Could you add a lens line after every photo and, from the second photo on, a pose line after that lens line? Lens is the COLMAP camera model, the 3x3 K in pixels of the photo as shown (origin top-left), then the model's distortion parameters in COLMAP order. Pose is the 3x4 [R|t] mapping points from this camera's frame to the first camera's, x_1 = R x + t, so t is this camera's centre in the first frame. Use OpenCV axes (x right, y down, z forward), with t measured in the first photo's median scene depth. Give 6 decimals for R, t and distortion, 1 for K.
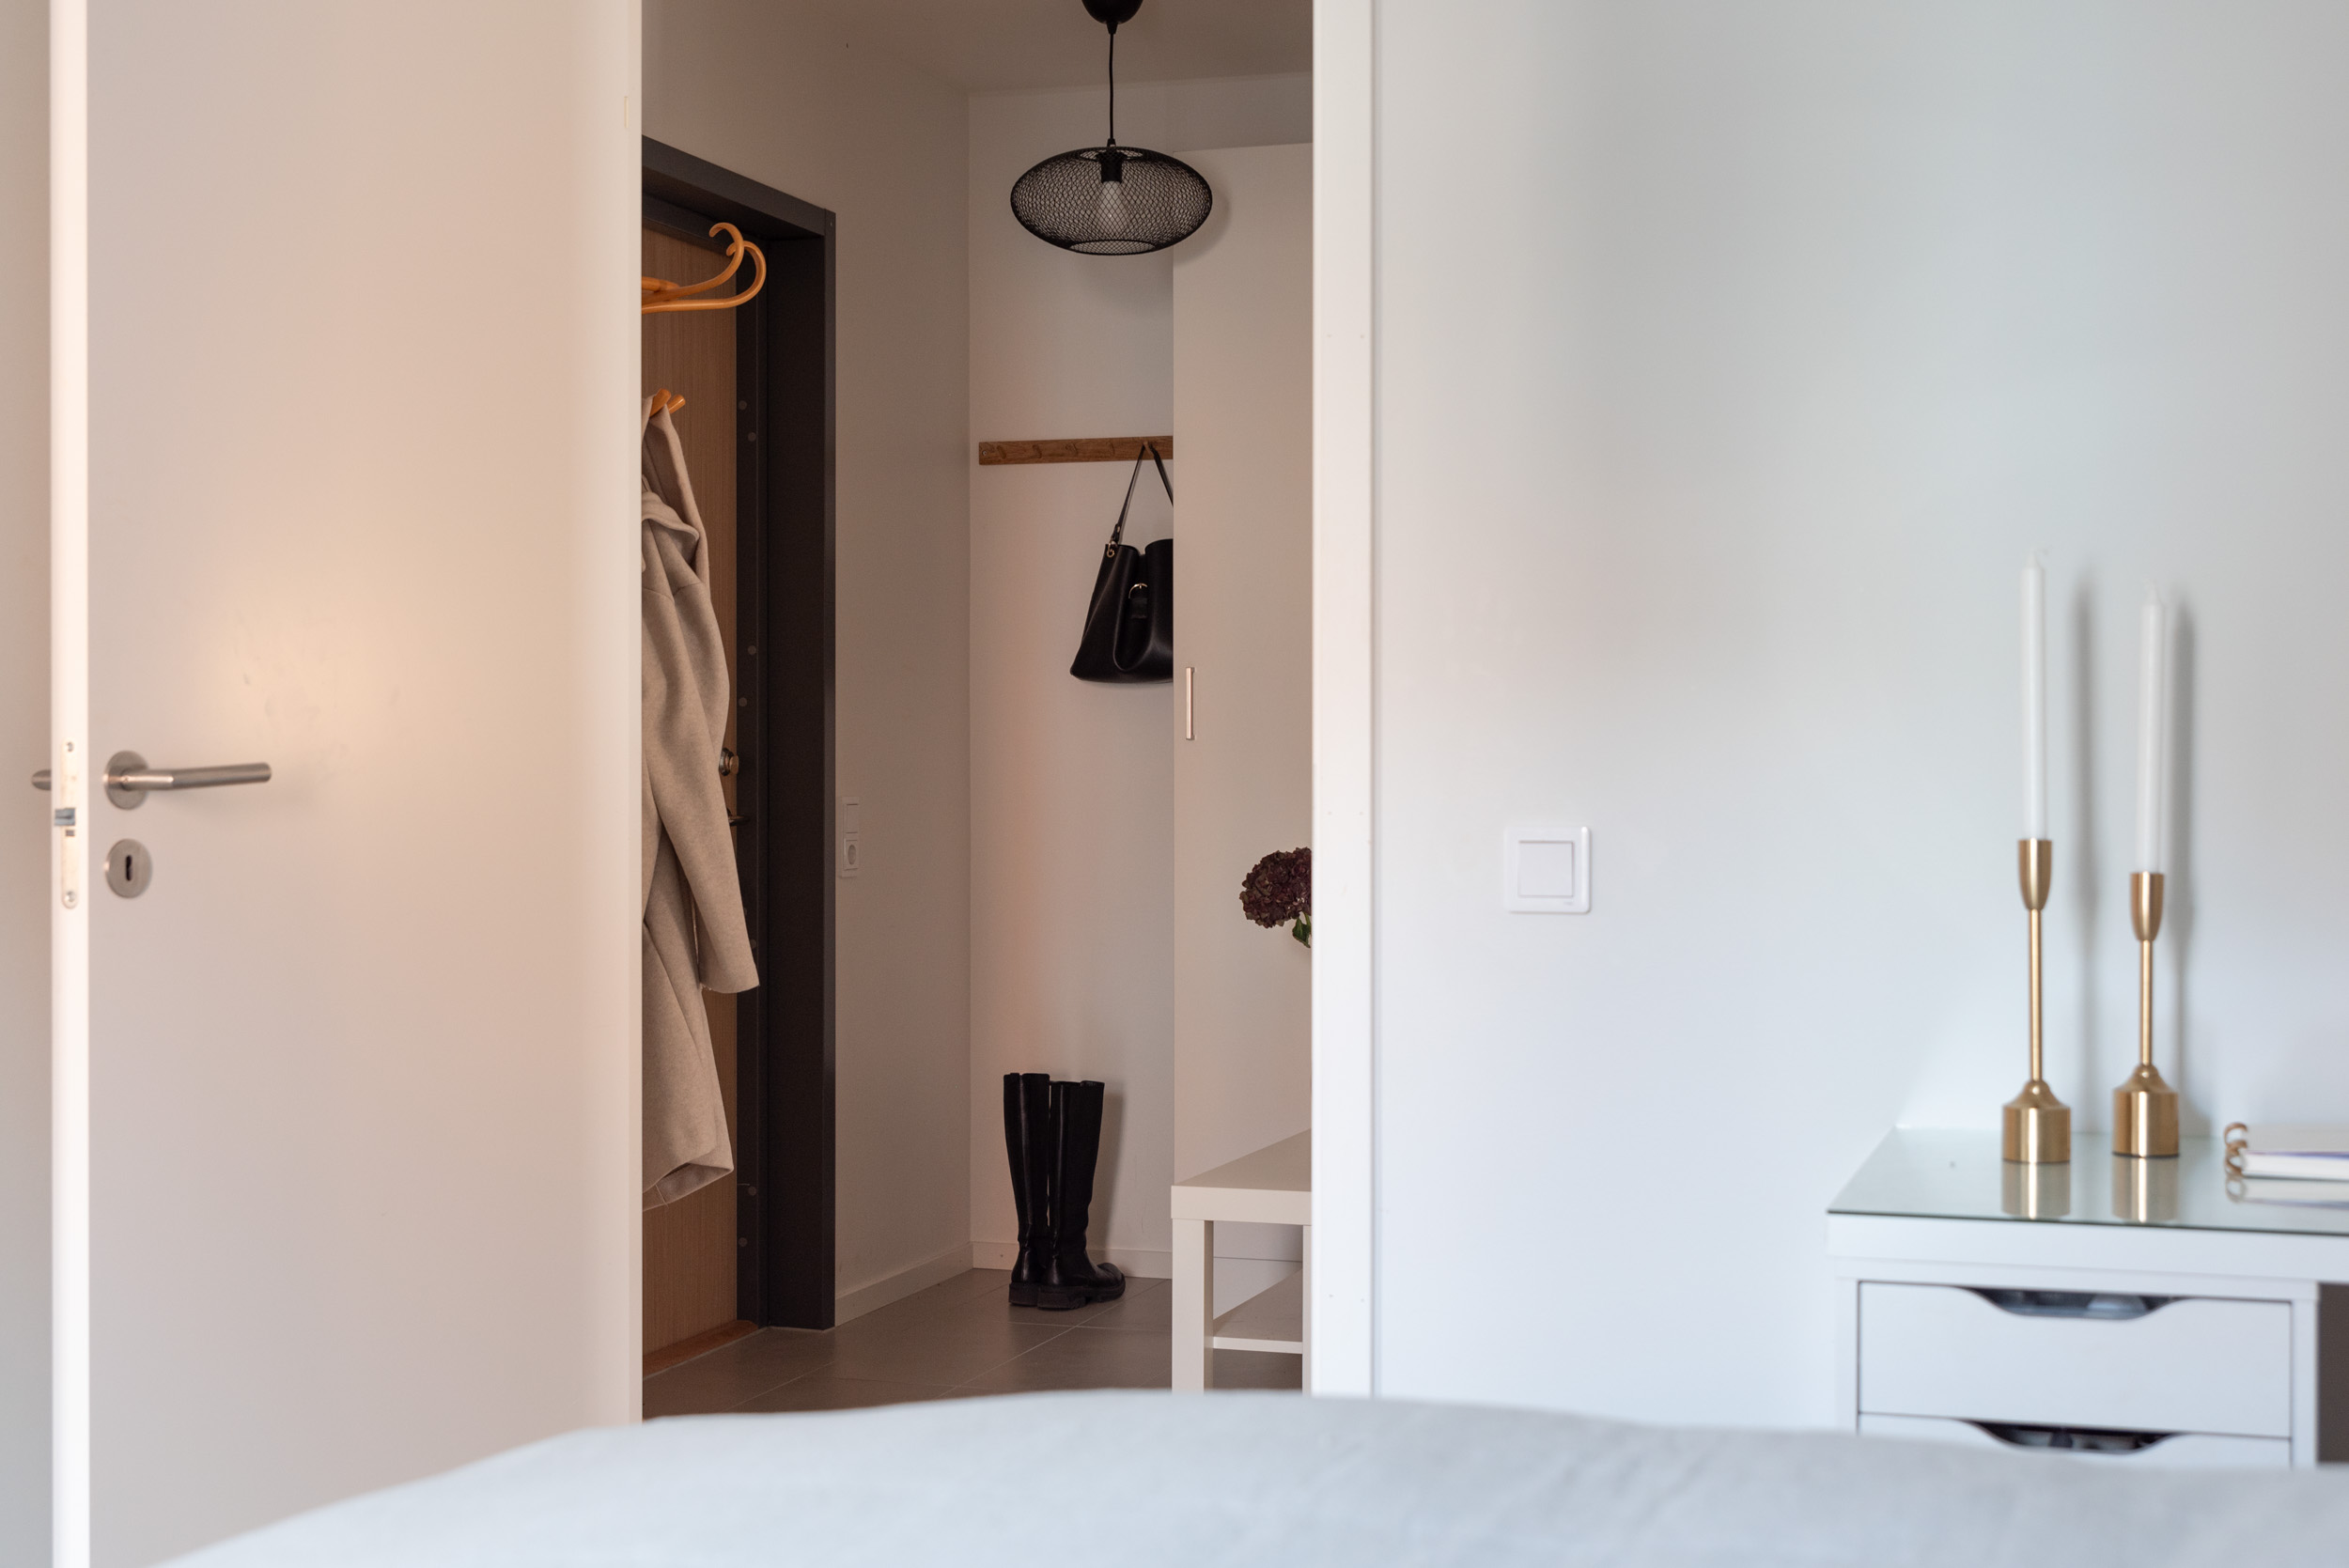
lens RADIAL K [[2903.9, 0, 1174.5], [0, 2903.9, 784.0], [0, 0, 1]] dist [-0.061723, -0.000817]
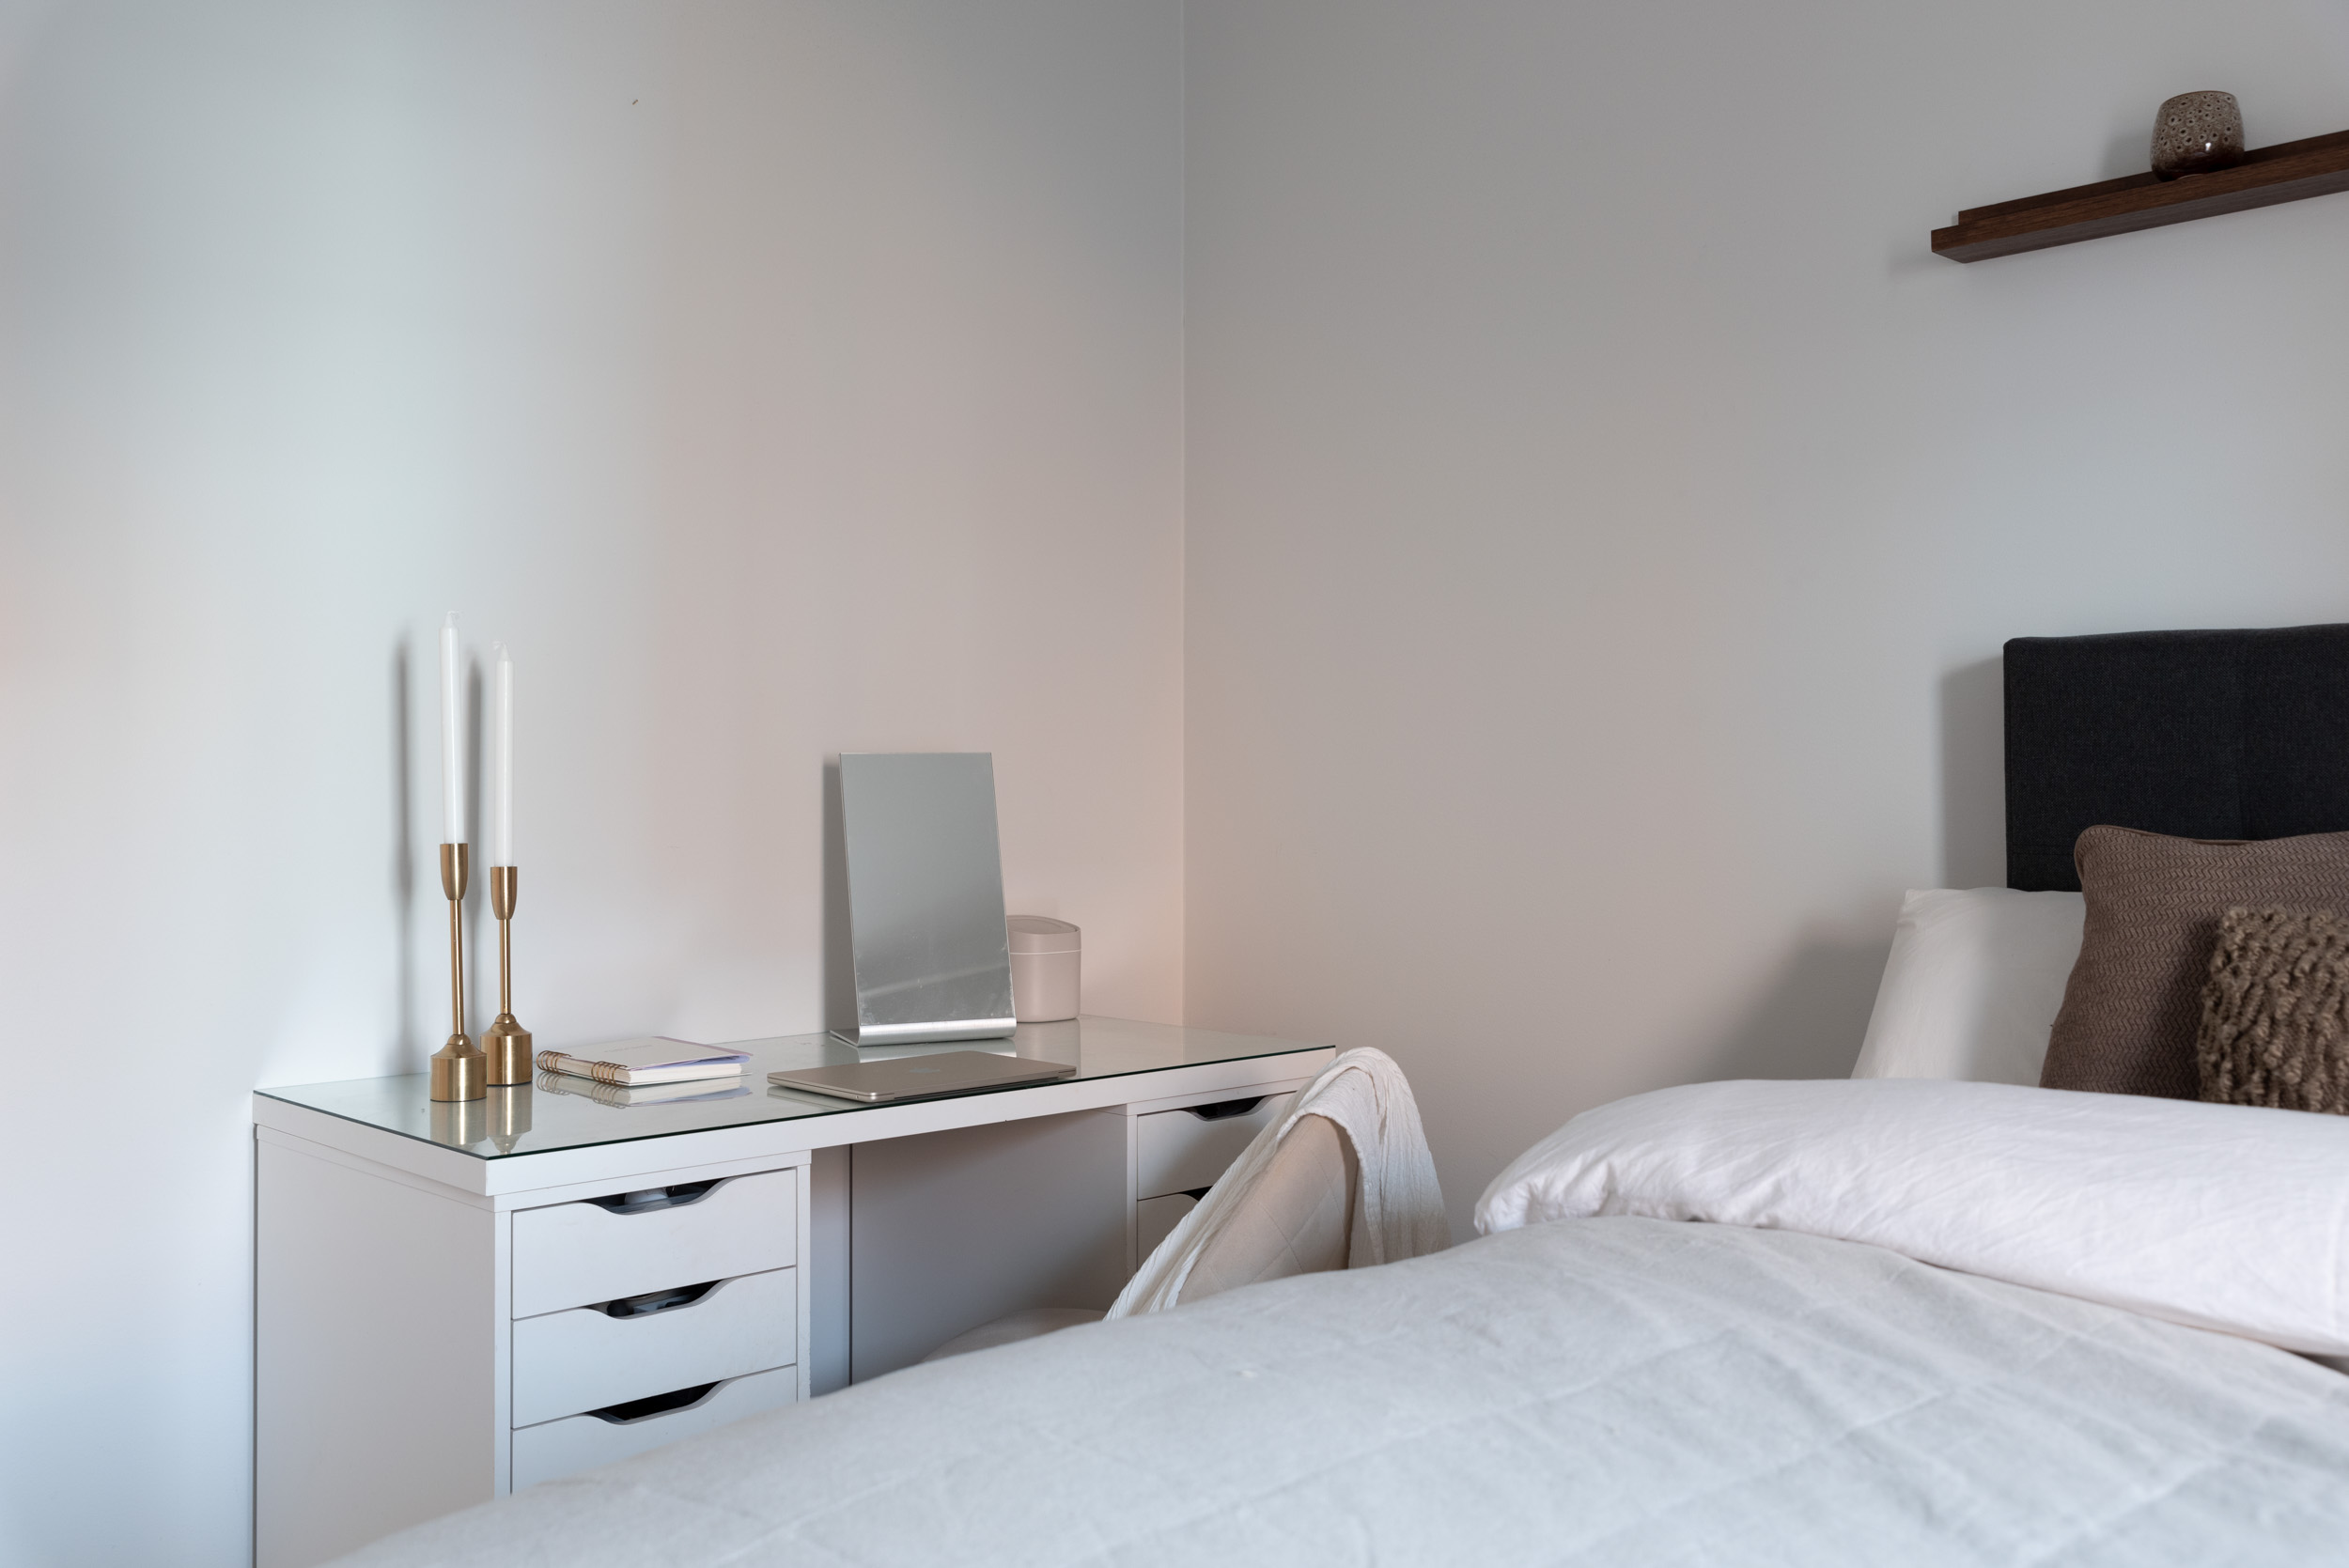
lens RADIAL K [[2071.4, 0, 1133.9], [0, 2071.4, 732.4], [0, 0, 1]] dist [-0.021001, -0.002422]
pose [[0.495263, 0.013567, 0.868637, -0.198885], [0.011651, 0.999684, -0.022257, -0.003182], [-0.868665, 0.021144, 0.494949, 0.173882]]
